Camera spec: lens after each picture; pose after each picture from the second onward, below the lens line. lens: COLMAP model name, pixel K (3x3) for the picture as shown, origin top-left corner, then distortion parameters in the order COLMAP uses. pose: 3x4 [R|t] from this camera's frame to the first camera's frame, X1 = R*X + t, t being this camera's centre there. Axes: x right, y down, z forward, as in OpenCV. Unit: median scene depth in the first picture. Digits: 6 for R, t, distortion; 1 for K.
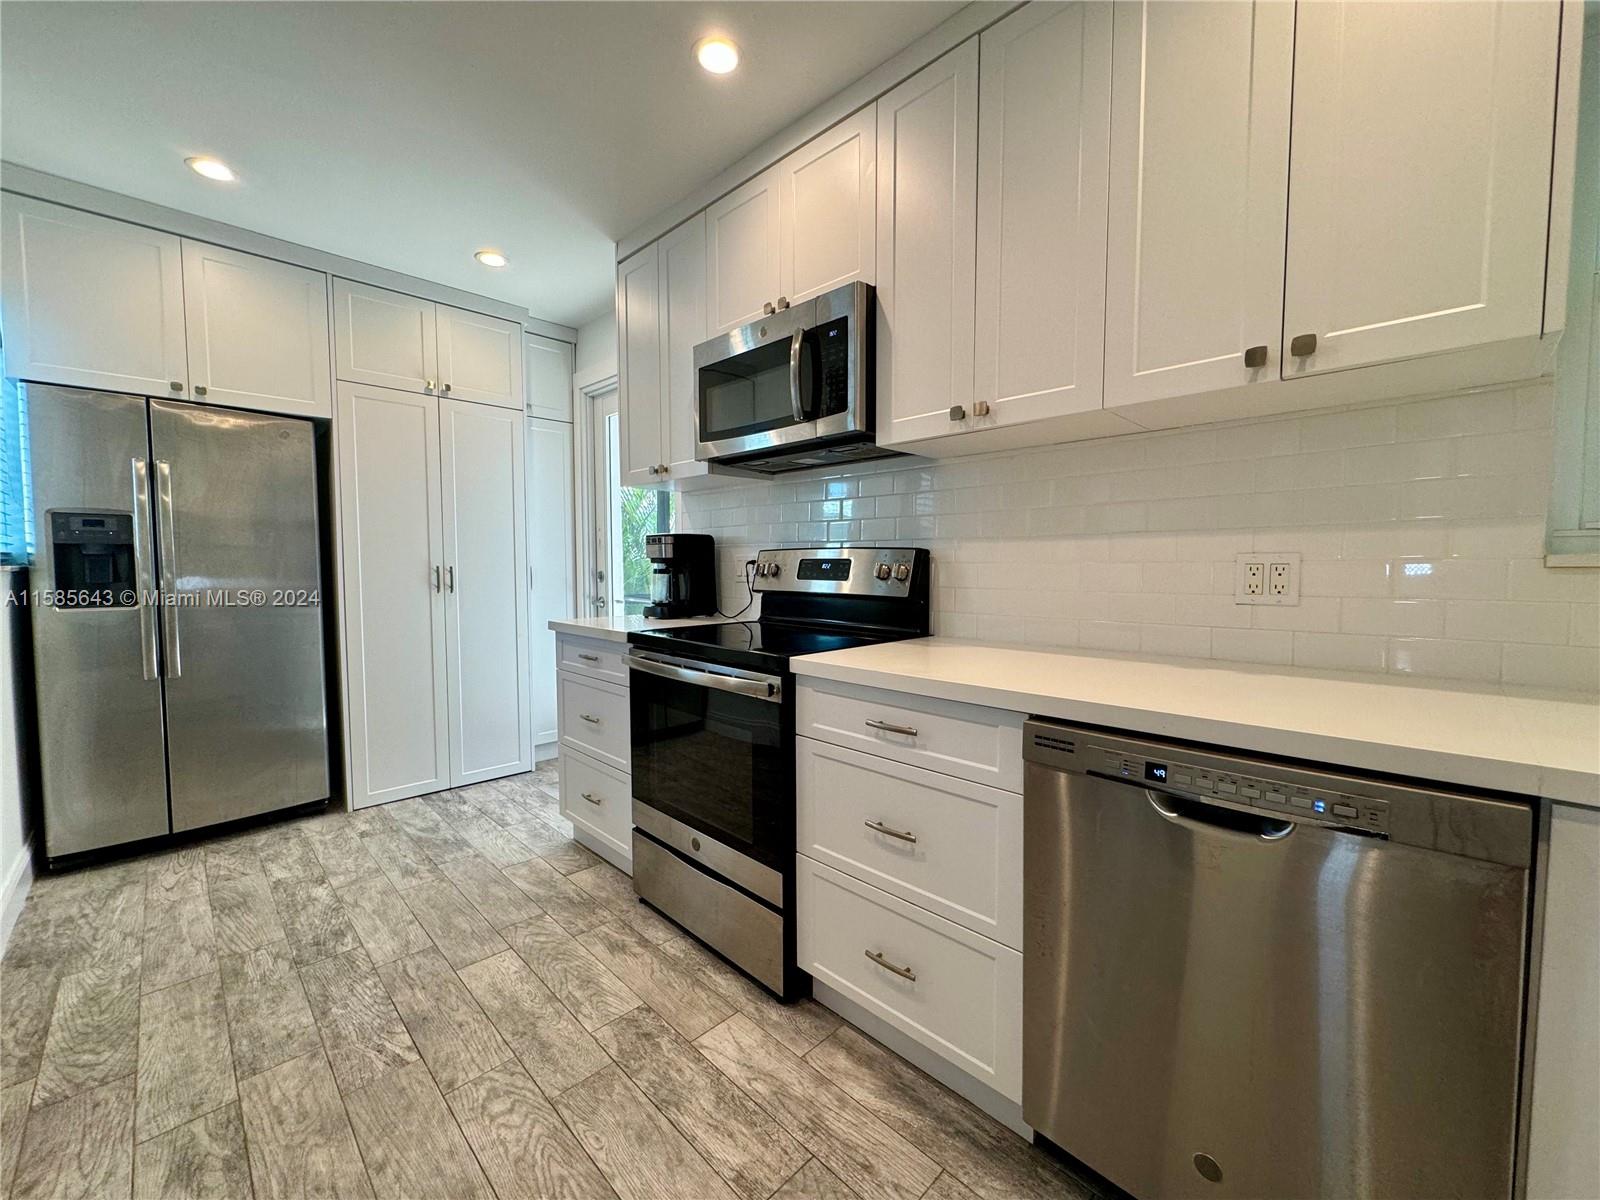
lens RADIAL K [[633.8, 0, 802.7], [0, 633.8, 598.7], [0, 0, 1]] dist [-0.003884, 0.000495]
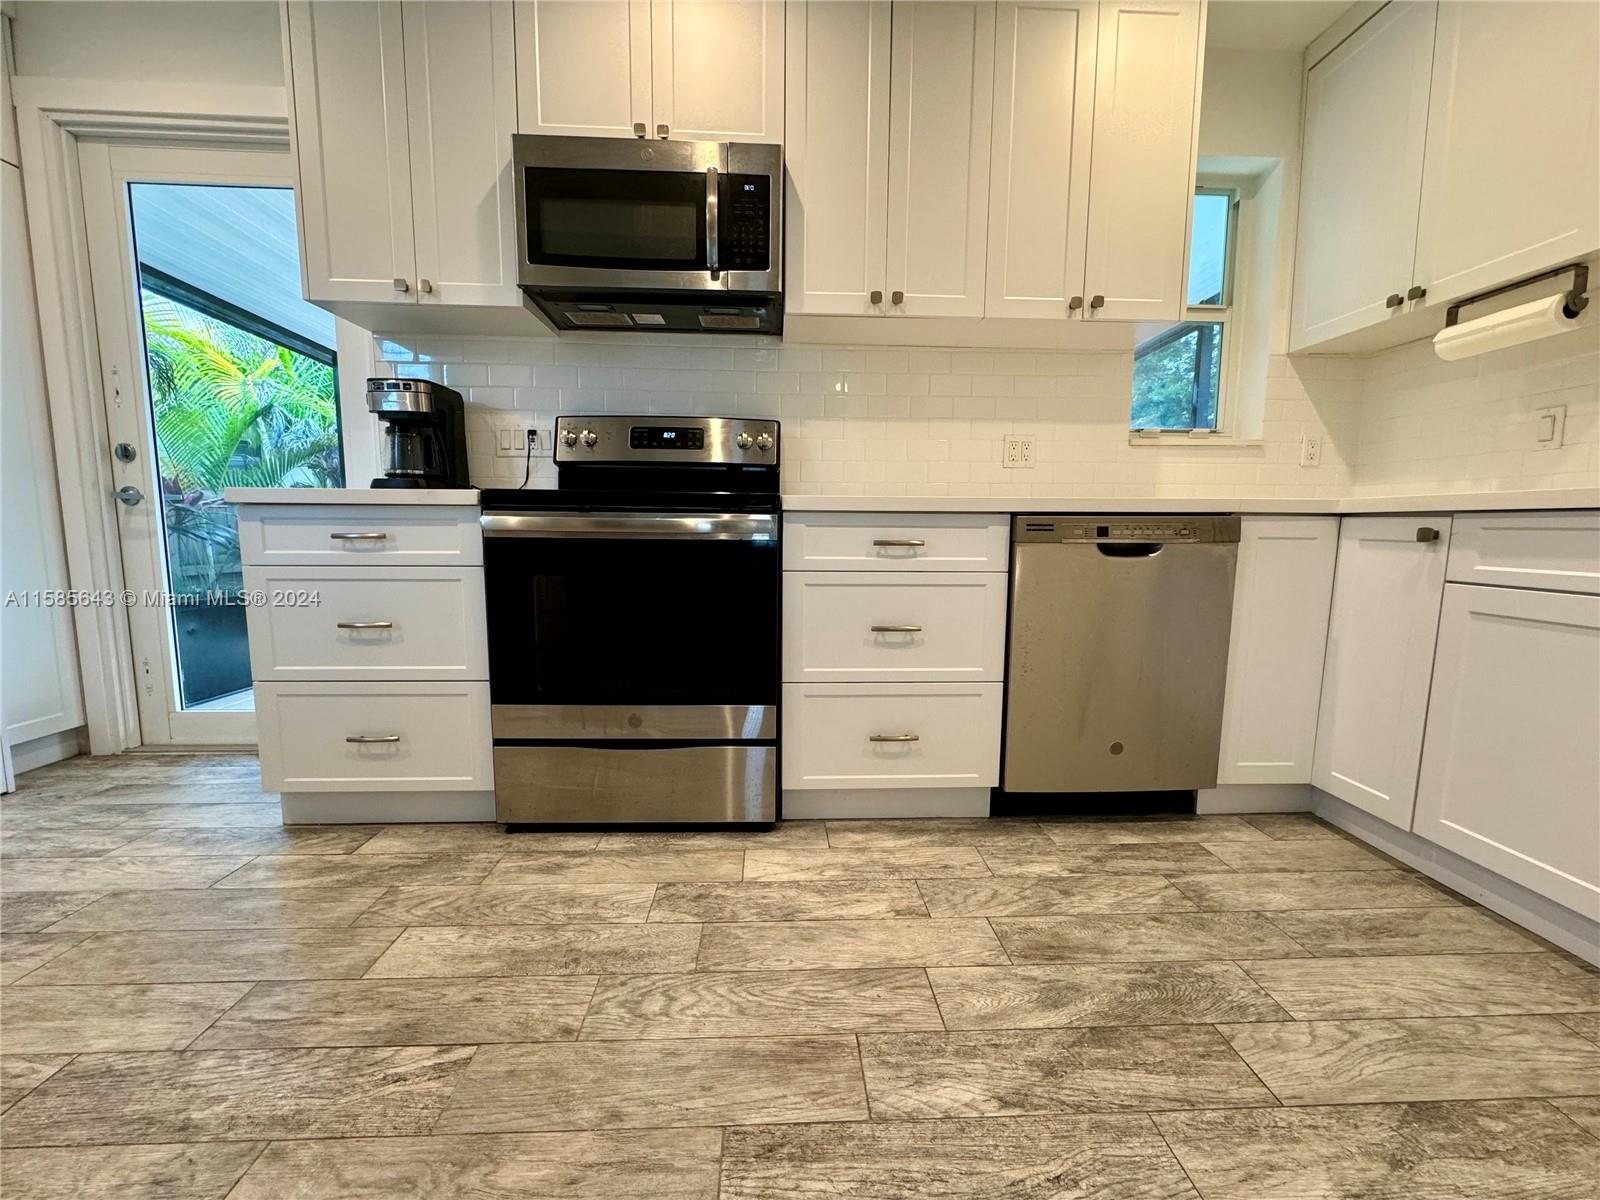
lens RADIAL K [[633.8, 0, 800.2], [0, 633.8, 601.3], [0, 0, 1]] dist [-0.003884, 0.000495]
pose [[0.678054, -0.076578, 0.731012, -0.791493], [0.031479, 0.996671, 0.075209, 0.193003], [-0.734337, -0.027984, 0.678208, 0.273819]]
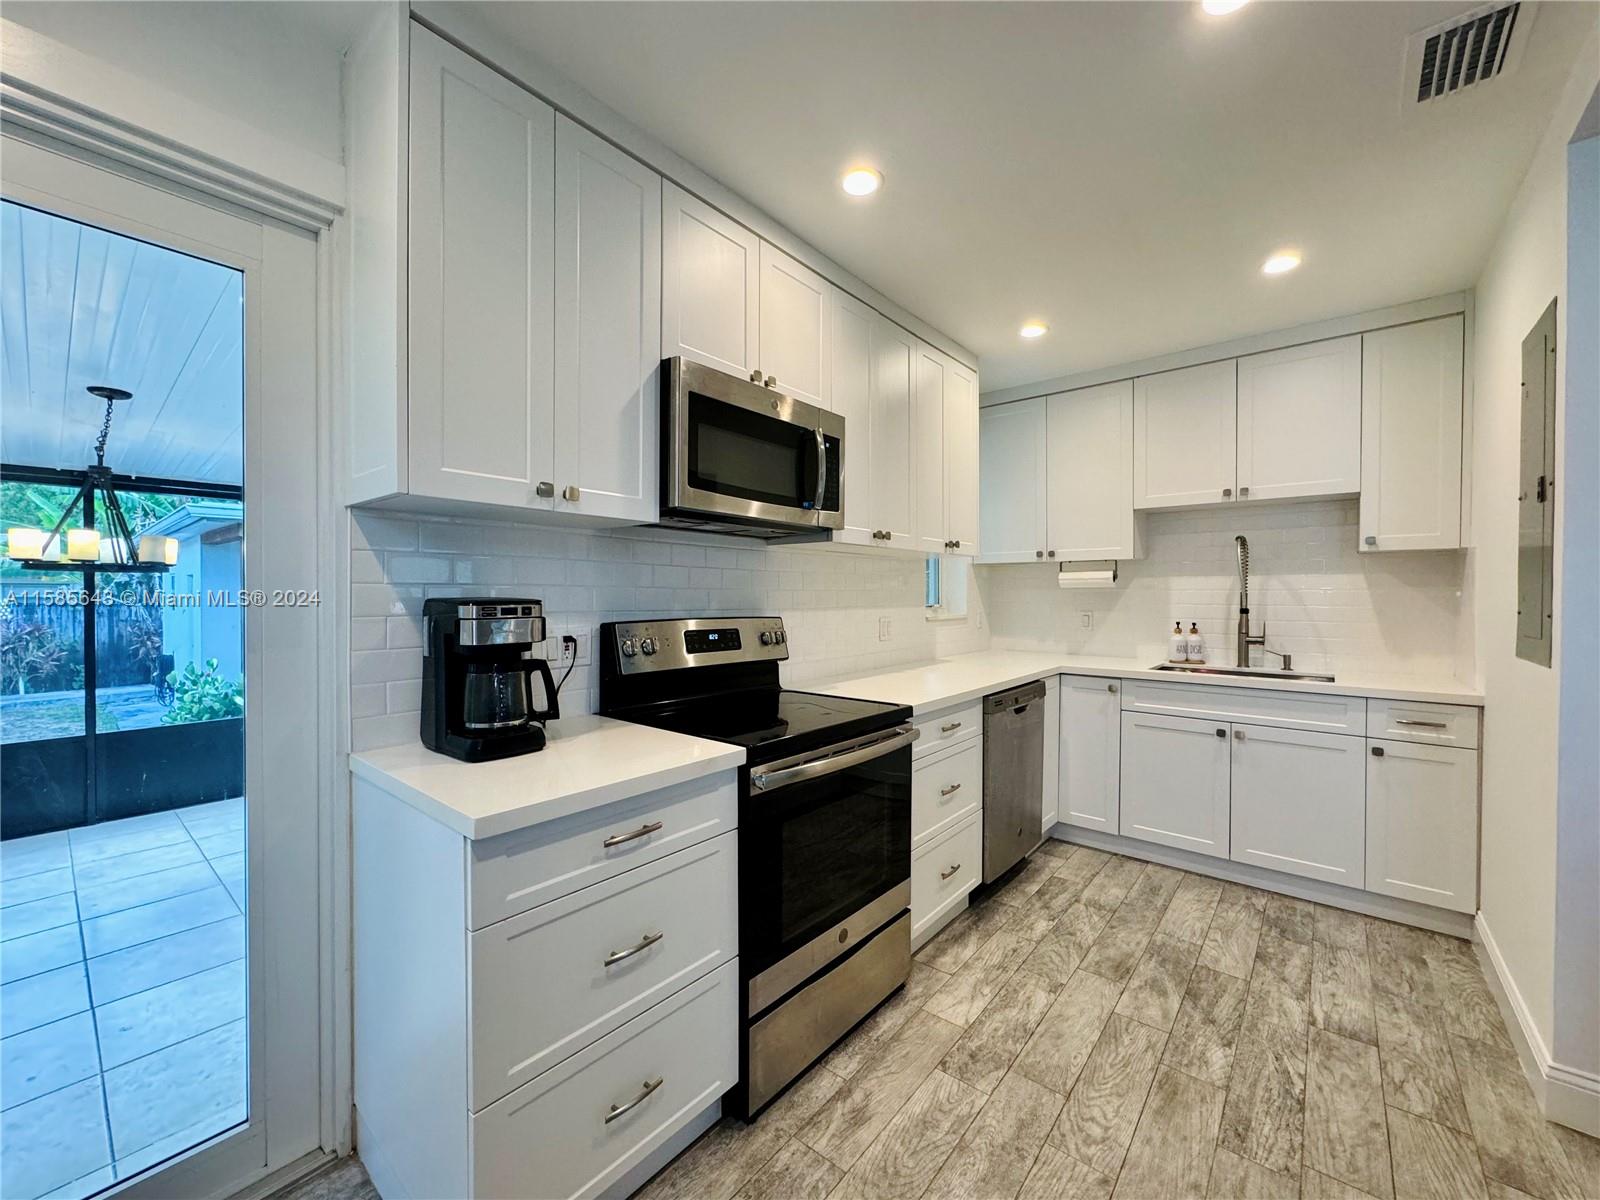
lens RADIAL K [[633.8, 0, 801.4], [0, 633.8, 599.8], [0, 0, 1]] dist [-0.003884, 0.000495]
pose [[-0.084678, -0.004737, 0.996397, -1.347387], [0.056125, 0.998378, 0.009516, -0.157396], [-0.994826, 0.056728, -0.084275, 1.353249]]
